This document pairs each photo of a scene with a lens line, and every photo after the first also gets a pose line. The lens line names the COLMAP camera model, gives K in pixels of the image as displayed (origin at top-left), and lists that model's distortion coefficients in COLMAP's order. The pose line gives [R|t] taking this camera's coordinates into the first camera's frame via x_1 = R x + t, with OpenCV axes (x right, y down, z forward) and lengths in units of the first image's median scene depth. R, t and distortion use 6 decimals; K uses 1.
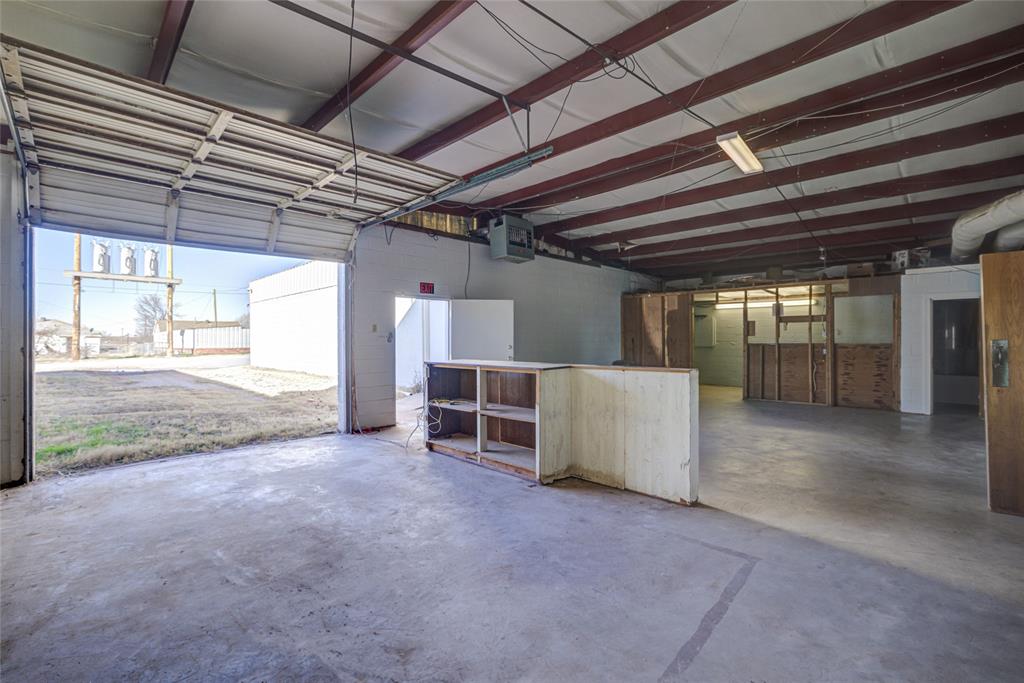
lens RADIAL K [[445.6, 0, 527.6], [0, 445.6, 339.0], [0, 0, 1]] dist [-0.030669, 0.008683]
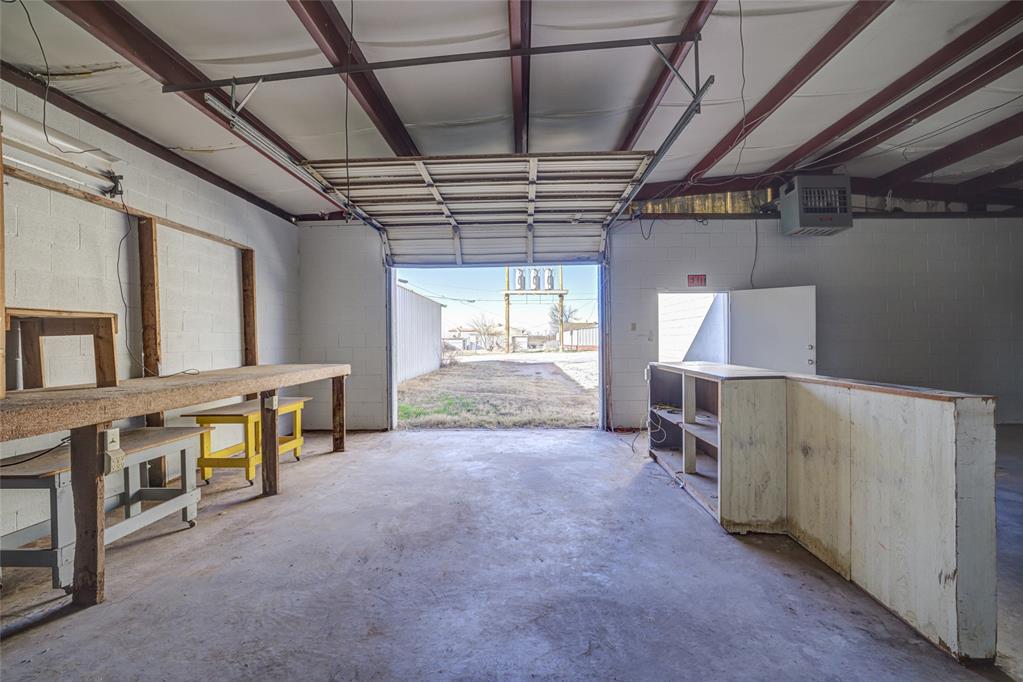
lens RADIAL K [[445.2, 0, 510.7], [0, 445.2, 338.4], [0, 0, 1]] dist [-0.030669, 0.008683]
pose [[0.681163, -0.003686, -0.732123, 0.271483], [0.005711, 0.999984, 0.000278, -0.000830], [0.732110, -0.004371, 0.681173, 0.192784]]
